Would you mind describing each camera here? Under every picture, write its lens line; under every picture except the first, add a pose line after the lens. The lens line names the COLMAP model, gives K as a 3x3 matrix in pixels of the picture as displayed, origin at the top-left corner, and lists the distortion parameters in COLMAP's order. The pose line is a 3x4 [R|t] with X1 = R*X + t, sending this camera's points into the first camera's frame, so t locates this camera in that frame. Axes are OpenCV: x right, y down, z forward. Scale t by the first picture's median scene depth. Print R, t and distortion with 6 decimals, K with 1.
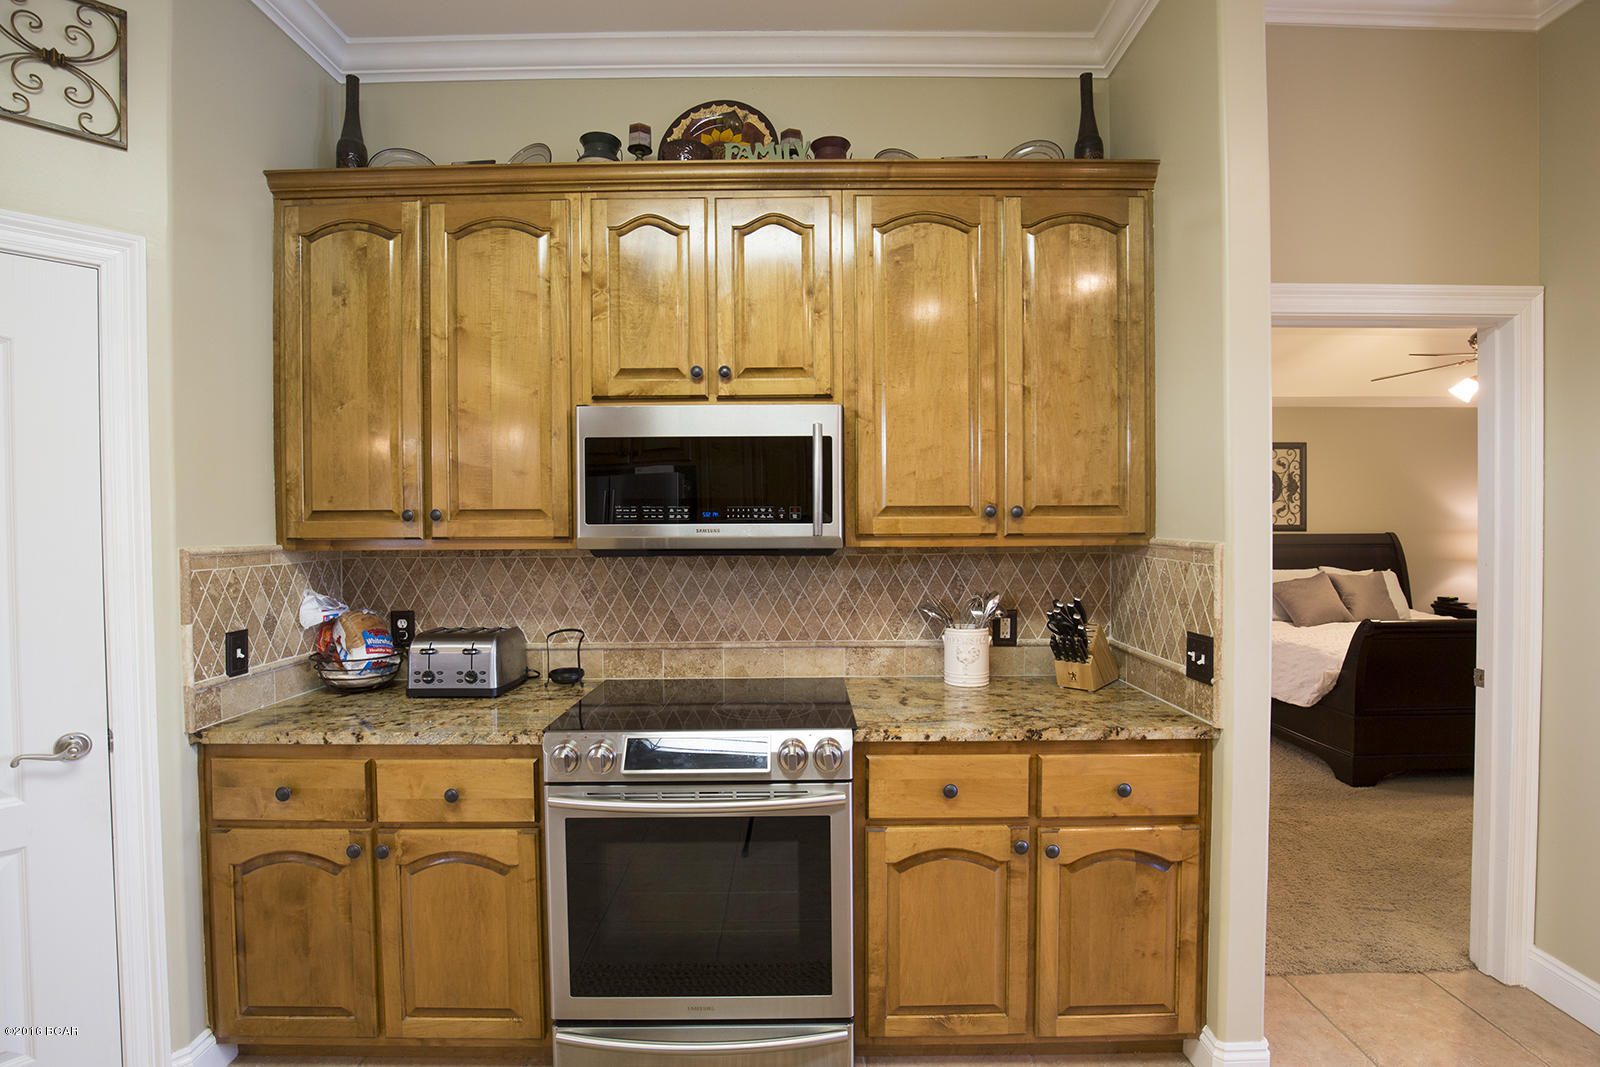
lens RADIAL K [[733.3, 0, 802.8], [0, 733.3, 539.2], [0, 0, 1]] dist [-0.036306, 0.004131]
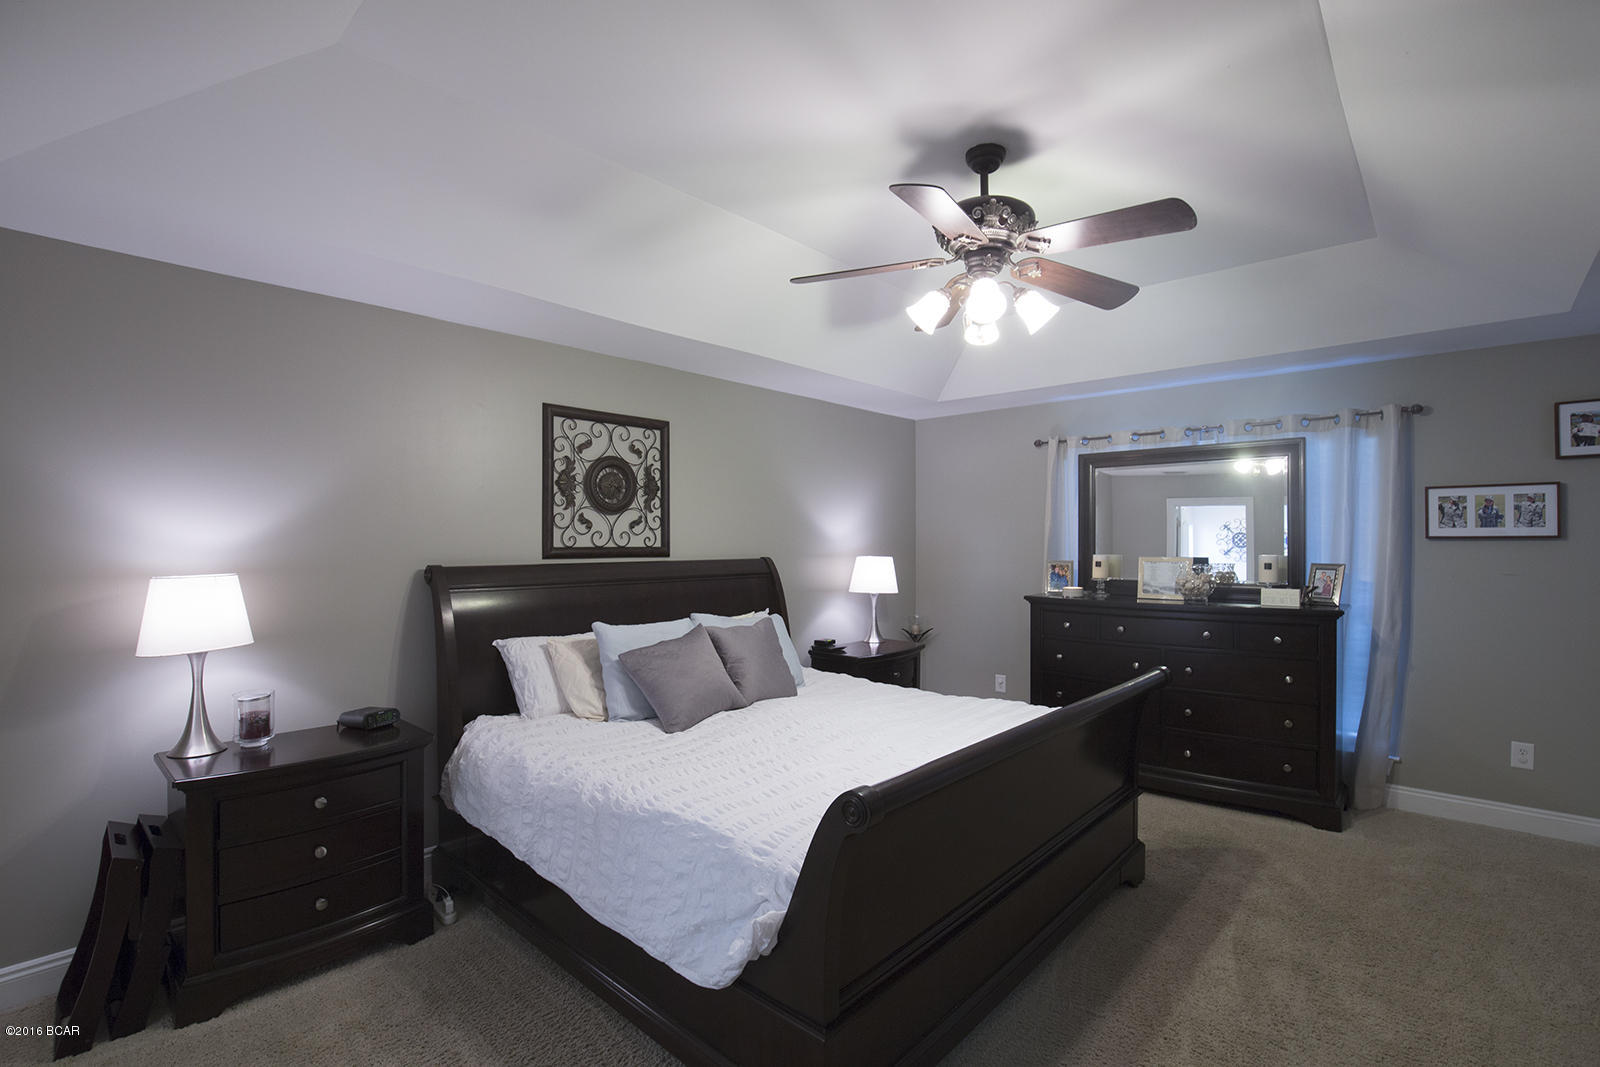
lens RADIAL K [[733.3, 0, 801.1], [0, 733.3, 538.5], [0, 0, 1]] dist [-0.036306, 0.004131]
pose [[0.680901, 0.011276, 0.732288, 0.294239], [0.012237, 0.999567, -0.026770, -0.008411], [-0.732273, 0.027189, 0.680468, 0.461641]]
